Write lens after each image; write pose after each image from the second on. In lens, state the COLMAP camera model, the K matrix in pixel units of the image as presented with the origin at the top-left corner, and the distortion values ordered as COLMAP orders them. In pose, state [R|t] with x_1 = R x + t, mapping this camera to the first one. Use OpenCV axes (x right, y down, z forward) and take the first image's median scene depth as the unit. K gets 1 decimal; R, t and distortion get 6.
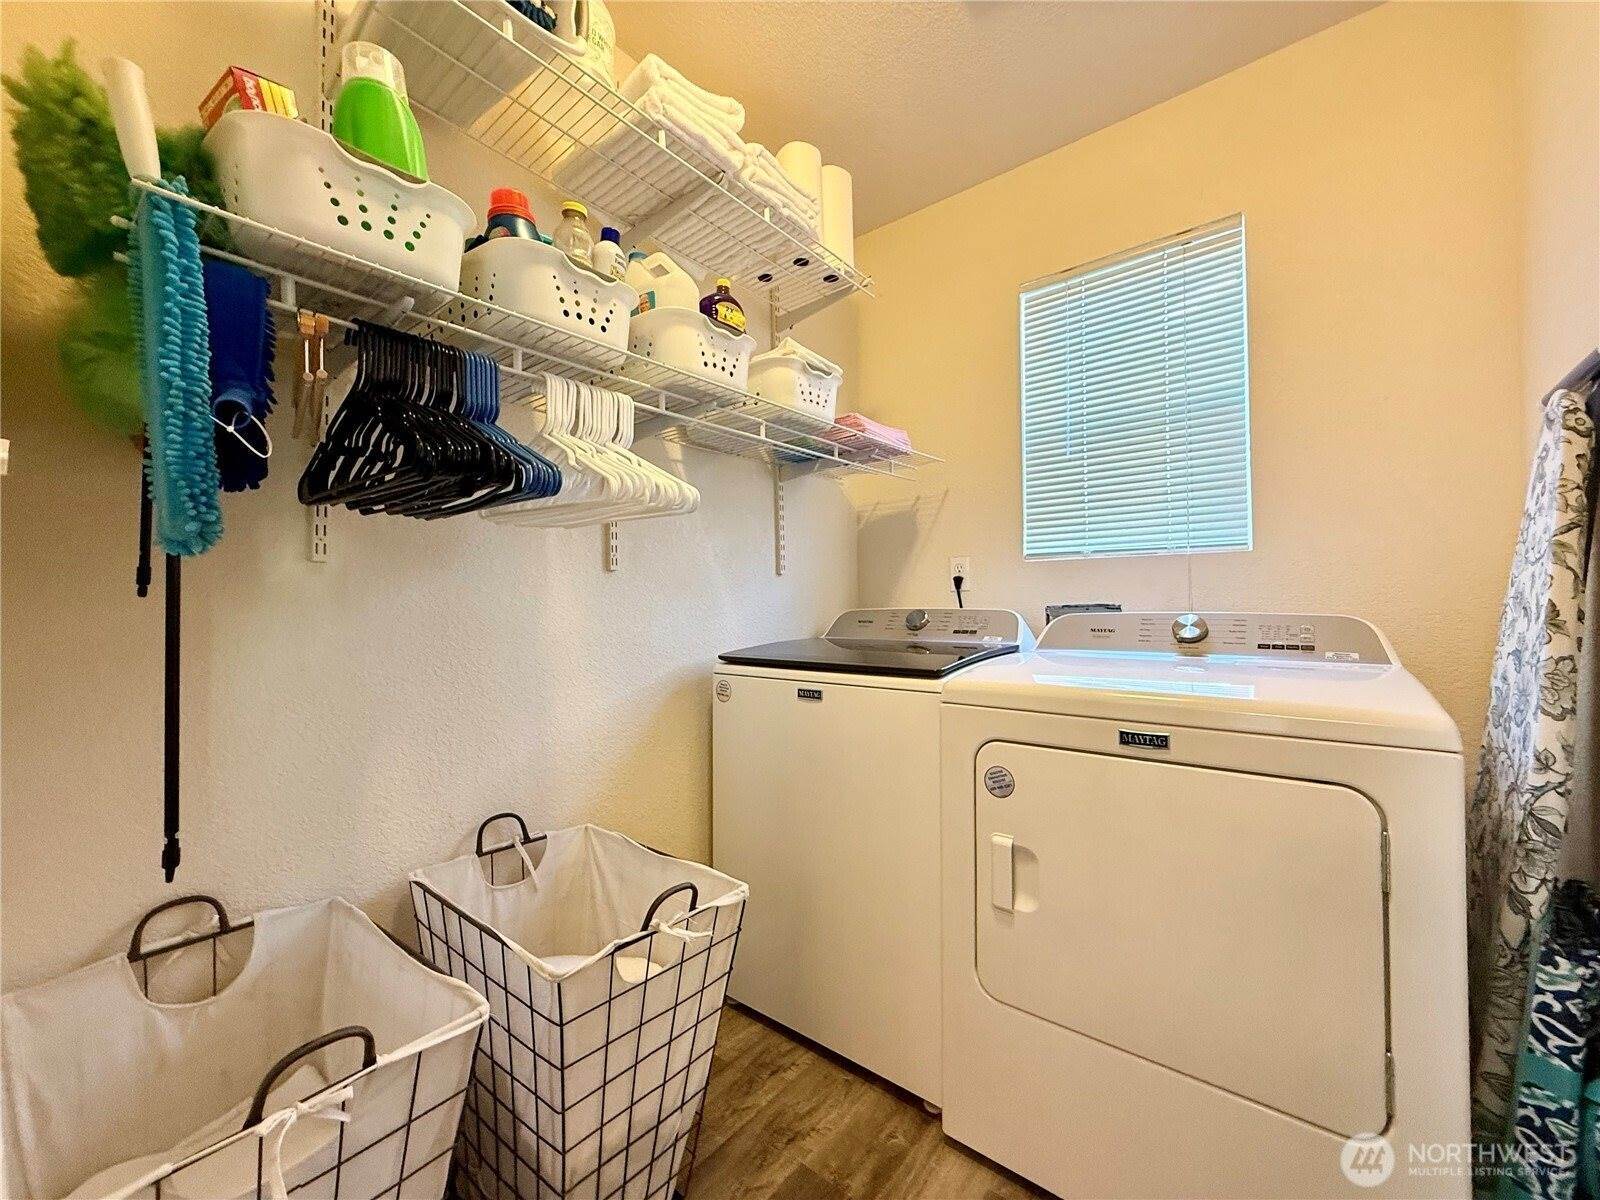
lens RADIAL K [[632.3, 0, 796.4], [0, 632.3, 599.4], [0, 0, 1]] dist [-0.001054, 0.000227]
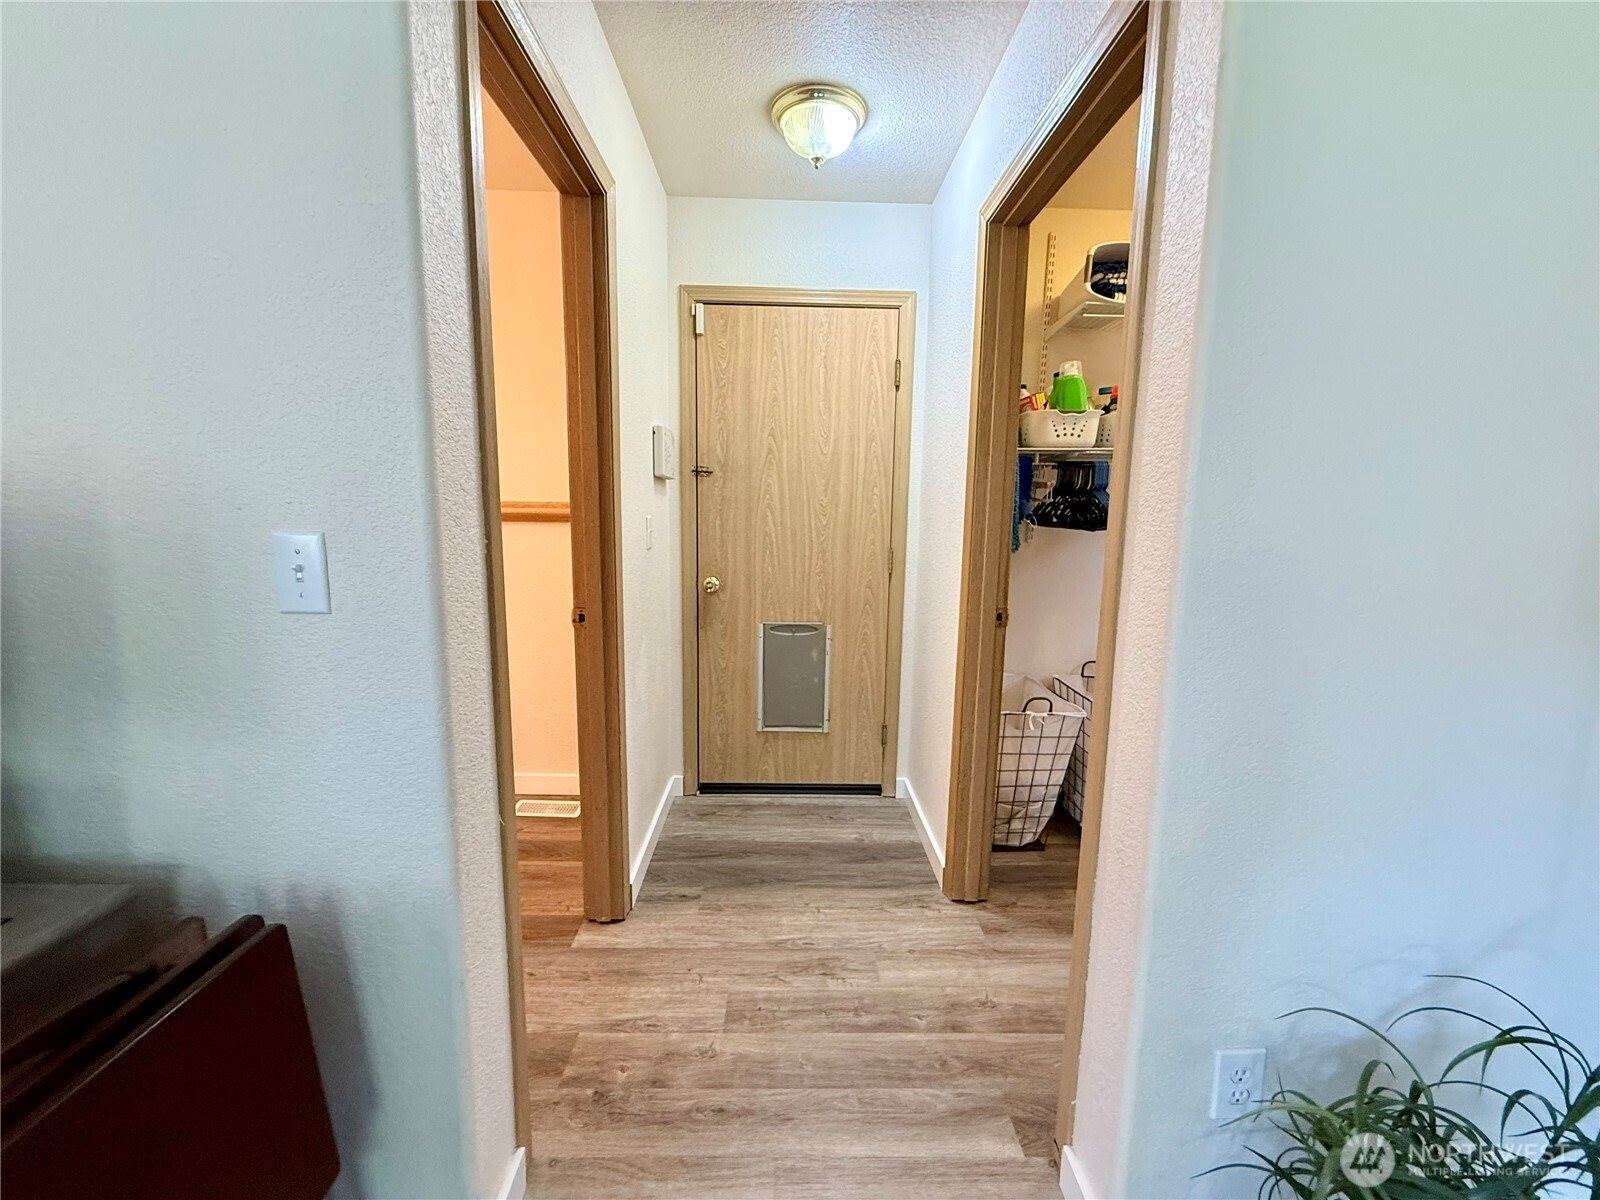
lens RADIAL K [[632.3, 0, 796.4], [0, 632.3, 599.4], [0, 0, 1]] dist [-0.001054, 0.000227]
pose [[0.634152, 0.128256, -0.762497, 0.763944], [-0.002265, 0.986451, 0.164042, -0.312176], [0.773205, -0.102301, 0.625850, -1.681376]]
